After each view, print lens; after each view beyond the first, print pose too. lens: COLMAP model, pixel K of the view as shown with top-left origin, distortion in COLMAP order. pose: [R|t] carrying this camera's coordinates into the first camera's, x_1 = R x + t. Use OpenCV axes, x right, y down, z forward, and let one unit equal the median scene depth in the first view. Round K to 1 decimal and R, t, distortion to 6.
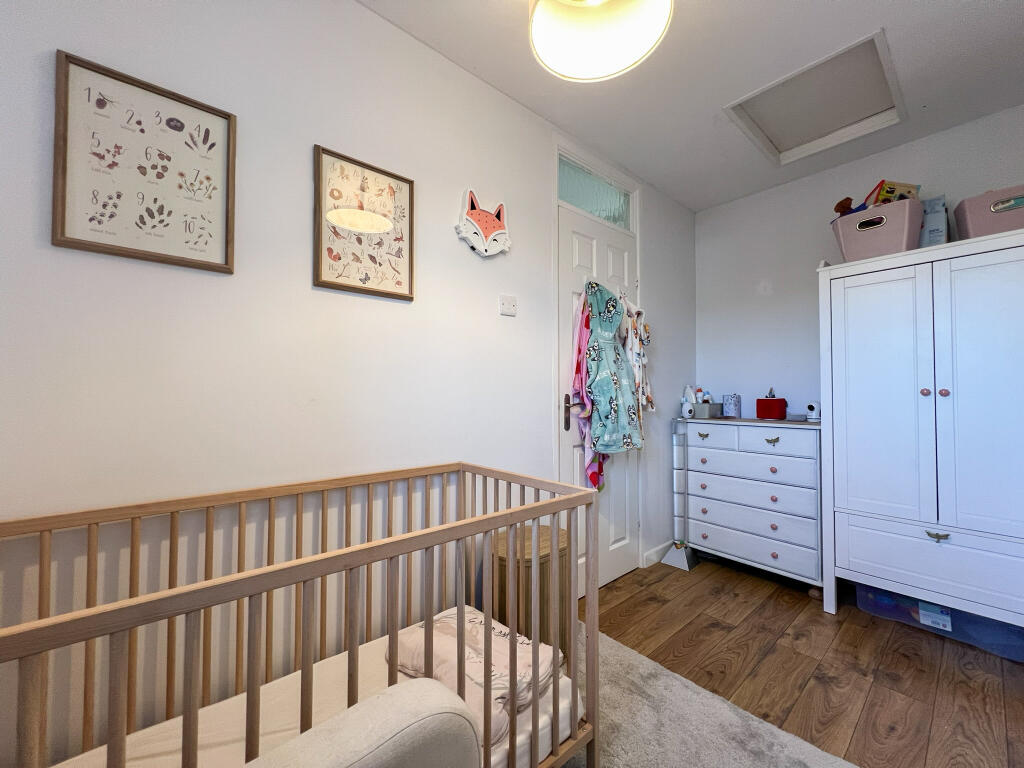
lens RADIAL K [[408.1, 0, 512.0], [0, 408.1, 384.0], [0, 0, 1]] dist [-0.001270, -0.000165]
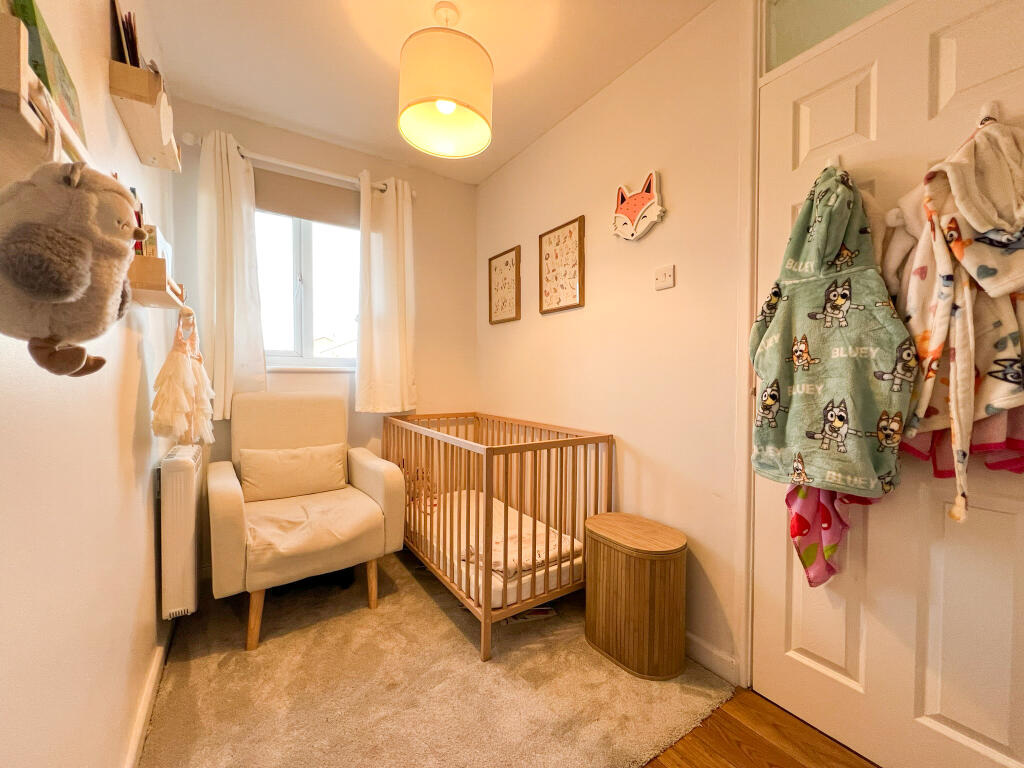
lens RADIAL K [[408.1, 0, 512.0], [0, 408.1, 384.0], [0, 0, 1]] dist [-0.001270, -0.000165]
pose [[-0.120879, 0.019183, -0.992482, 1.180063], [0.016984, 0.999707, 0.017254, 0.025483], [0.992522, -0.014771, -0.121170, 0.982232]]
